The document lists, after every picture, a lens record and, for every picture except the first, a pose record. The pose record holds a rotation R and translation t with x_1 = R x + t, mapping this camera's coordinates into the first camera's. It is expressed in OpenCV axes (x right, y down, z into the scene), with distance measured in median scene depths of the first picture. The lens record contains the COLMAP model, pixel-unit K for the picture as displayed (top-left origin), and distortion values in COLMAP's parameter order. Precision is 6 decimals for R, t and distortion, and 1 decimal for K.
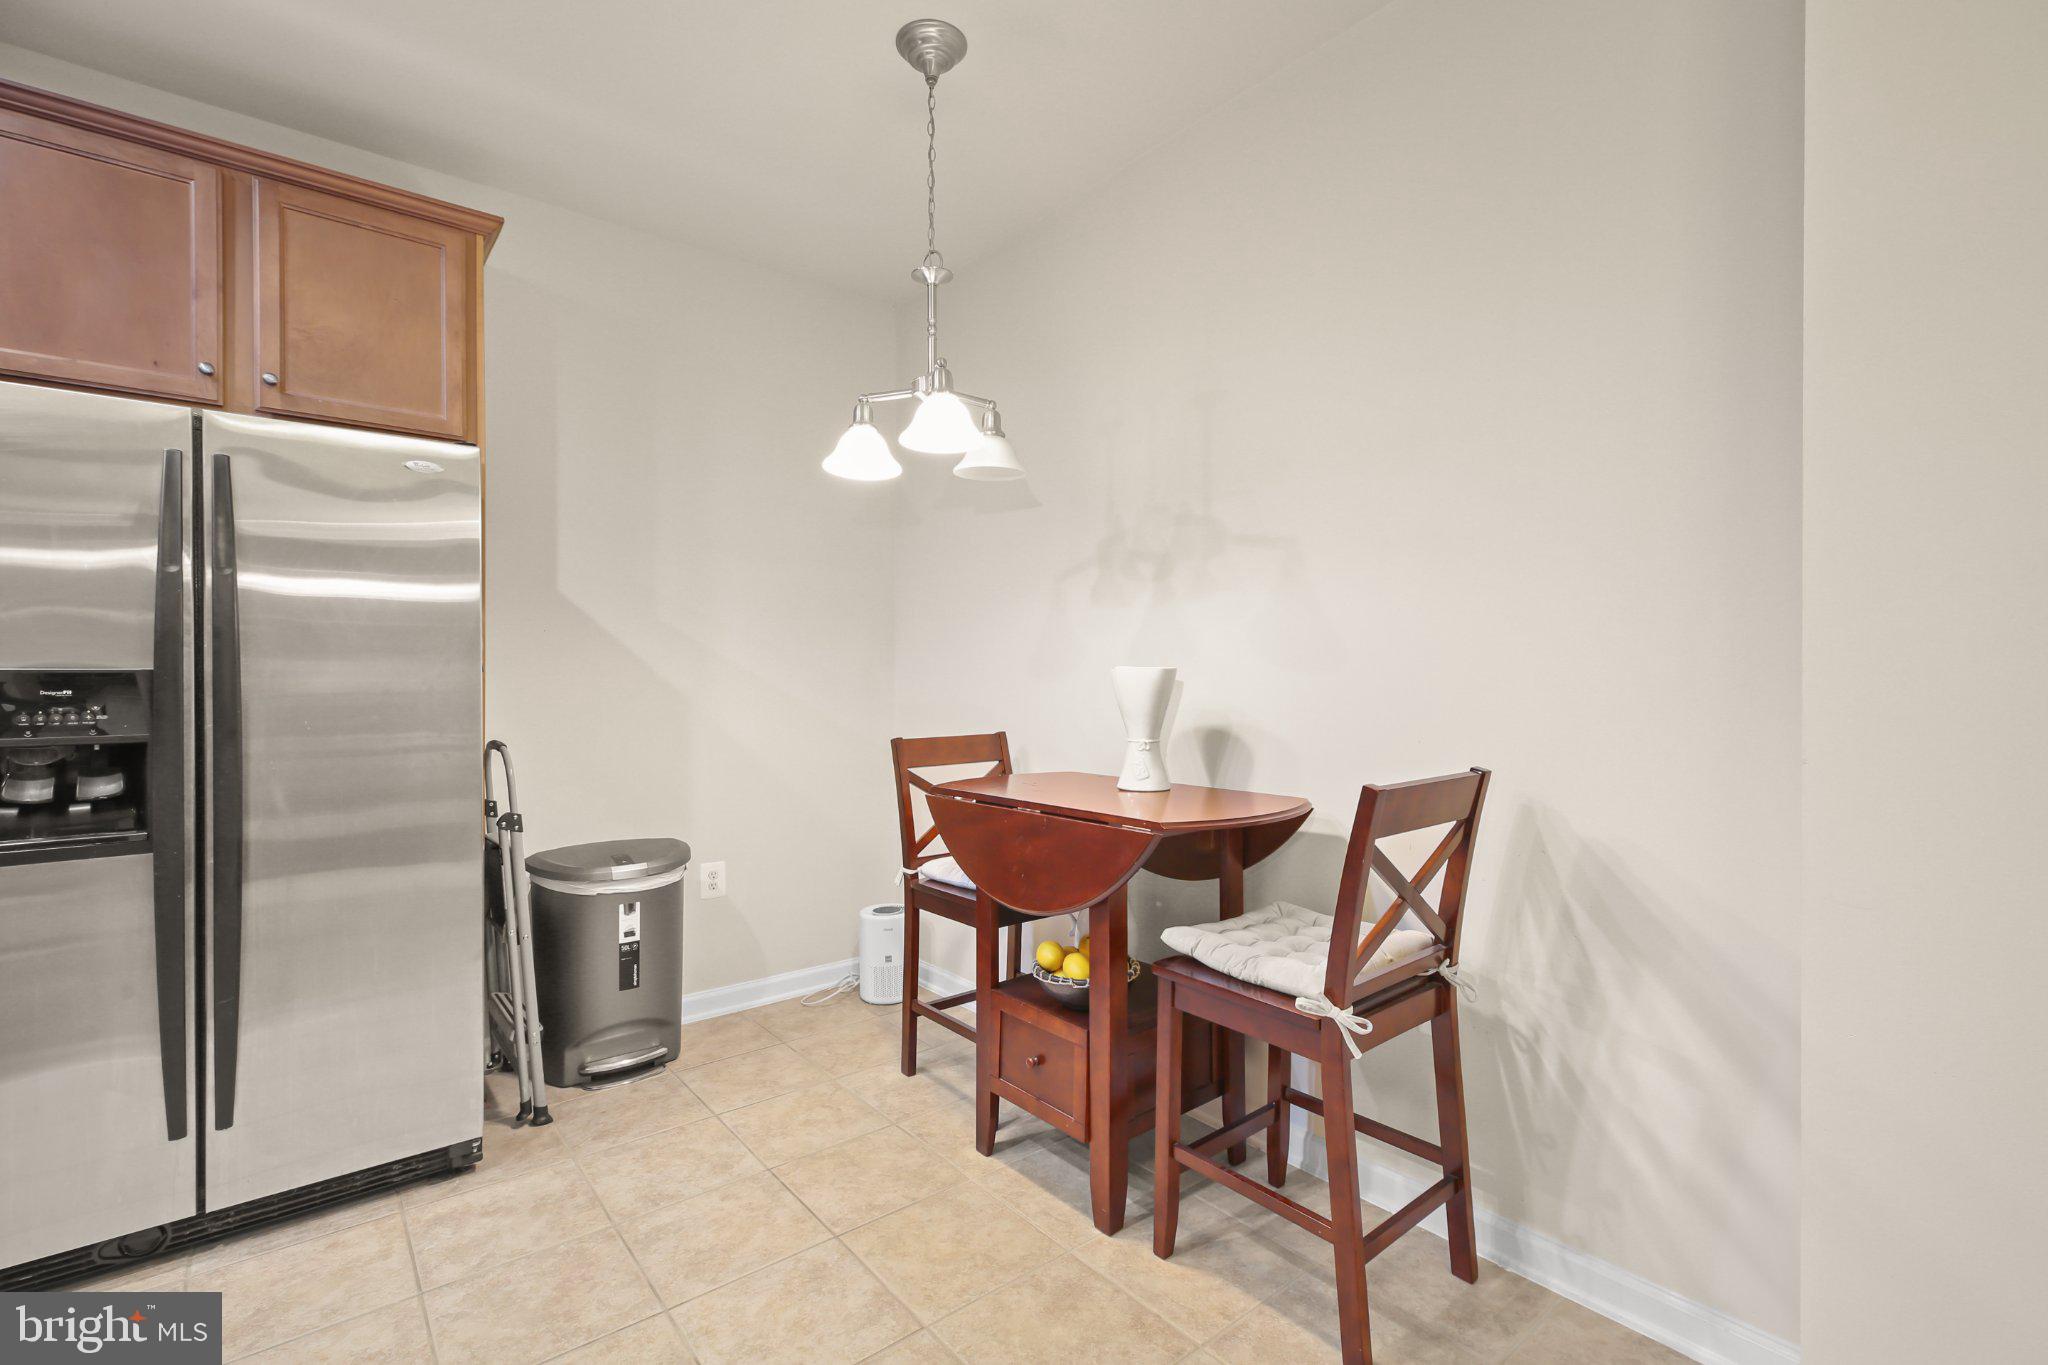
lens RADIAL K [[918.2, 0, 1033.6], [0, 918.2, 681.9], [0, 0, 1]] dist [0.002335, 0.000036]
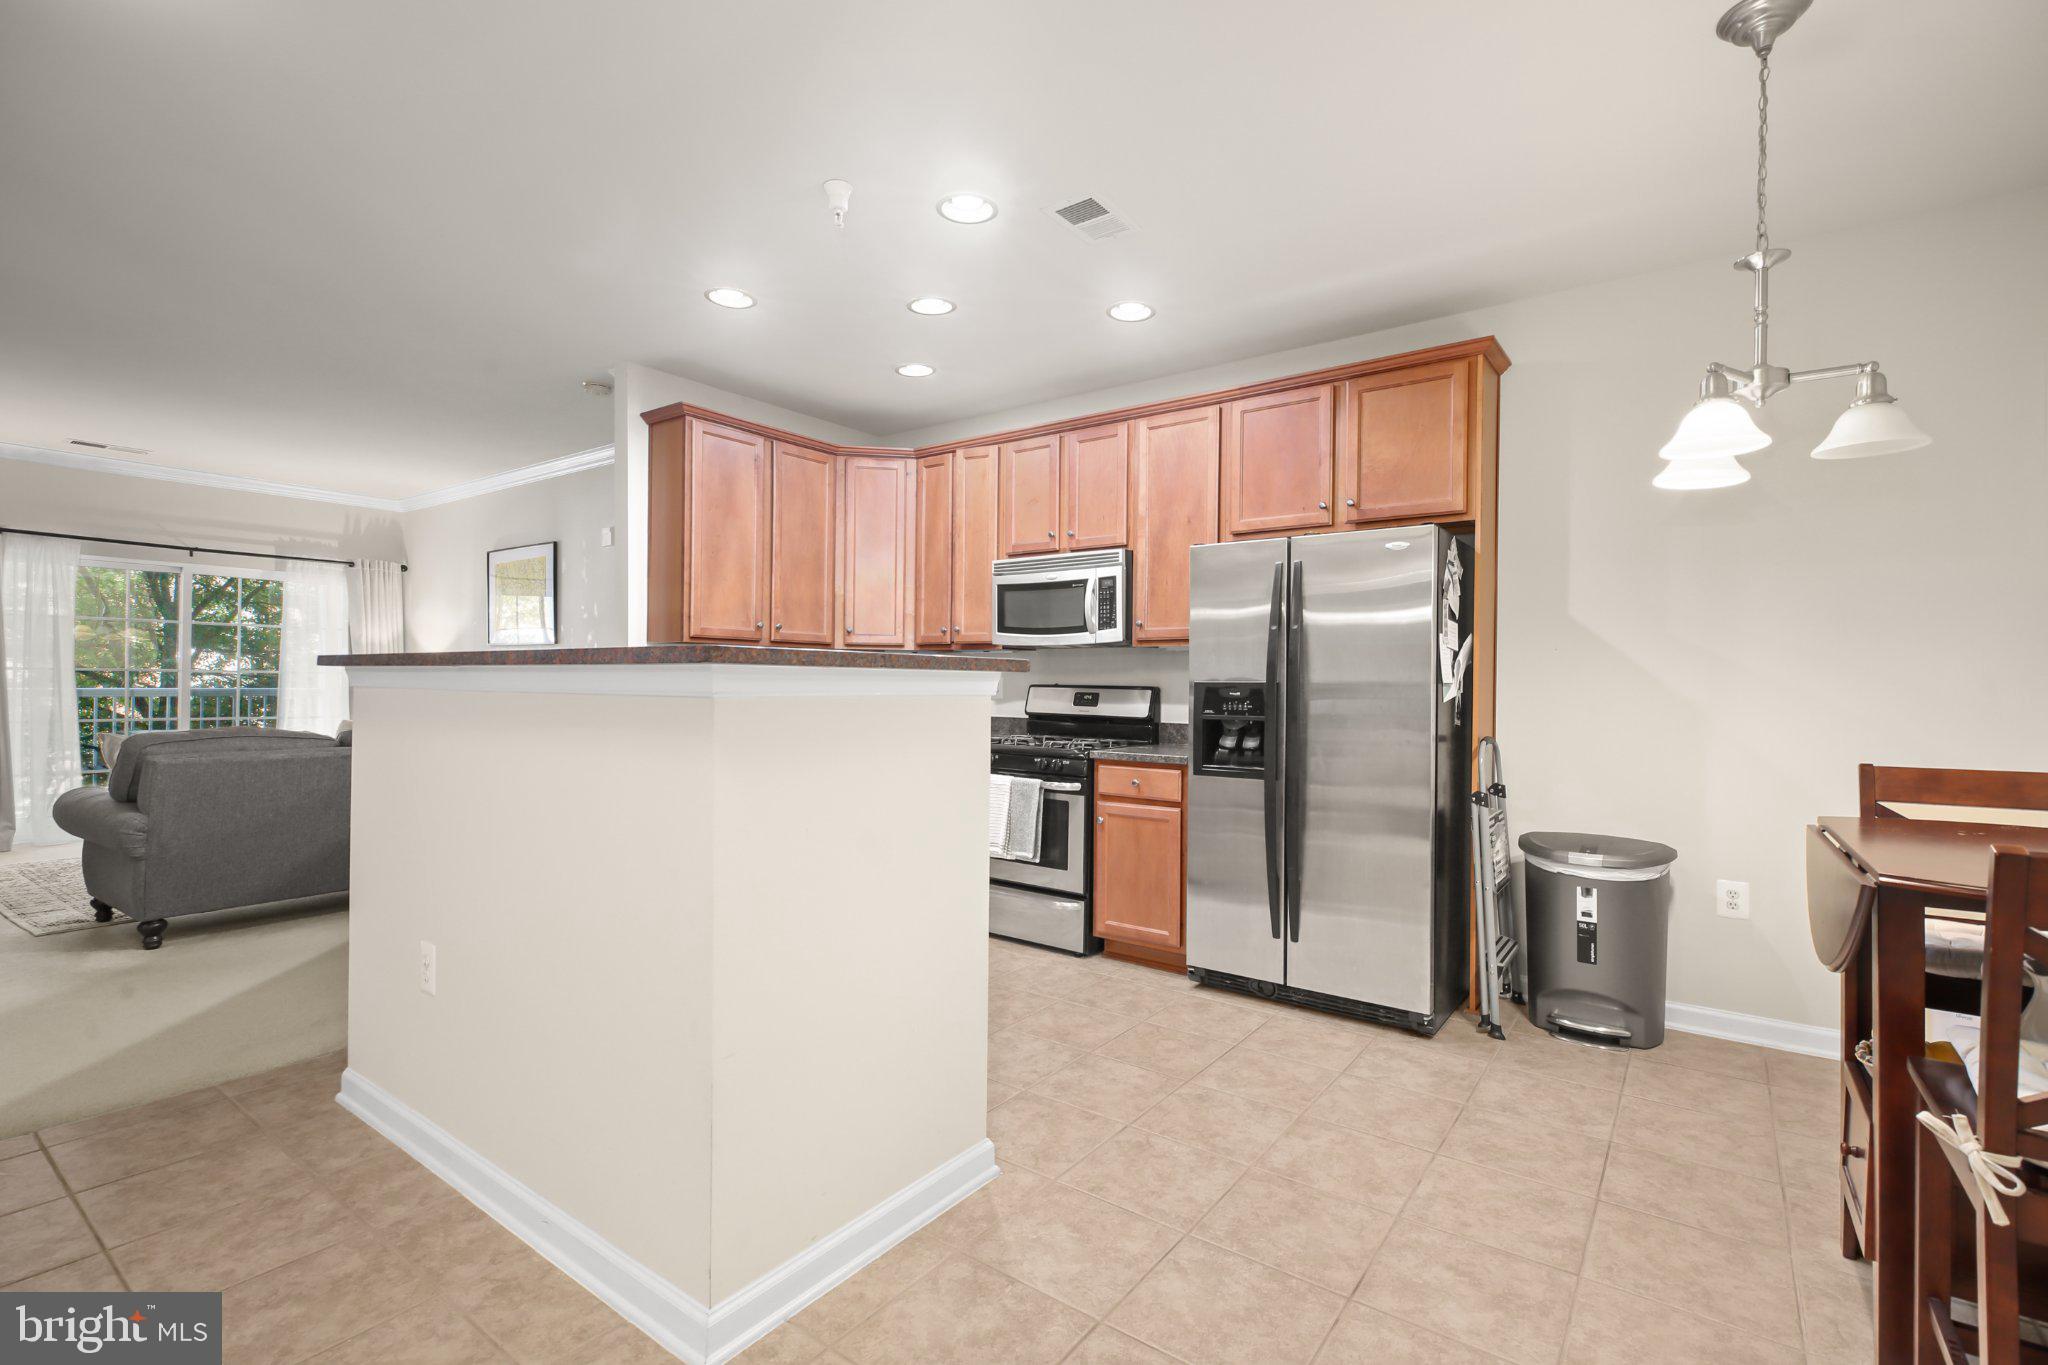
lens RADIAL K [[918.2, 0, 1031.2], [0, 918.2, 686.5], [0, 0, 1]] dist [0.002335, 0.000036]
pose [[0.249710, 0.006444, -0.968299, 0.580354], [-0.012992, 0.999910, 0.003304, -0.003325], [0.968233, 0.011755, 0.249772, 0.054938]]
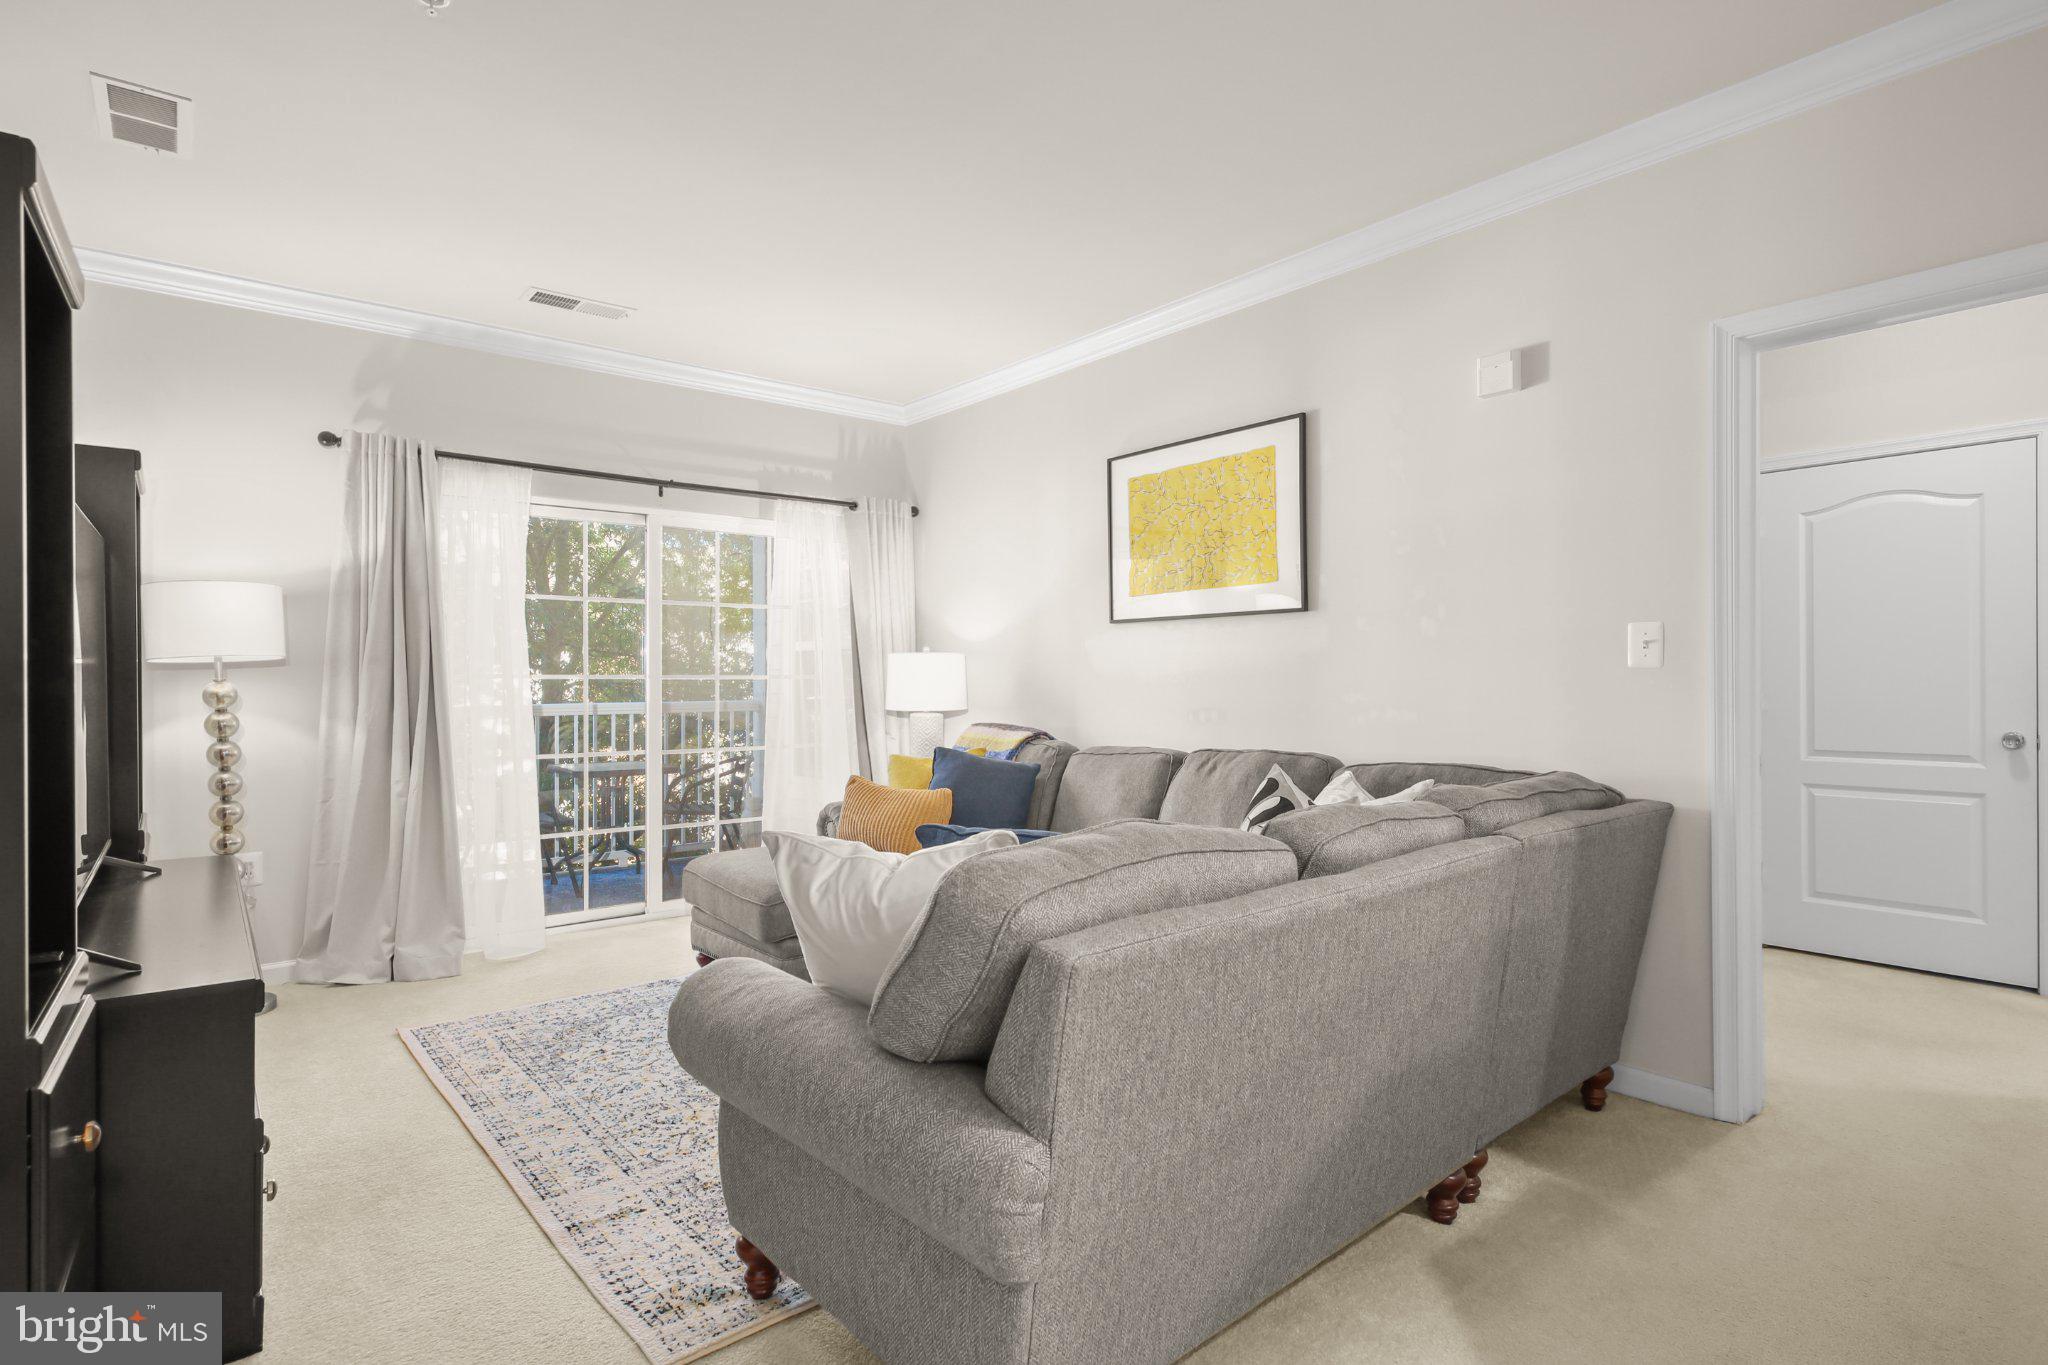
lens RADIAL K [[1000.8, 0, 1024.8], [0, 1000.8, 680.6], [0, 0, 1]] dist [0.001837, -0.000004]
pose [[0.009648, 0.001409, -0.999952, -0.913747], [0.004486, 0.999989, 0.001452, 0.003300], [0.999943, -0.004499, 0.009641, -1.115371]]
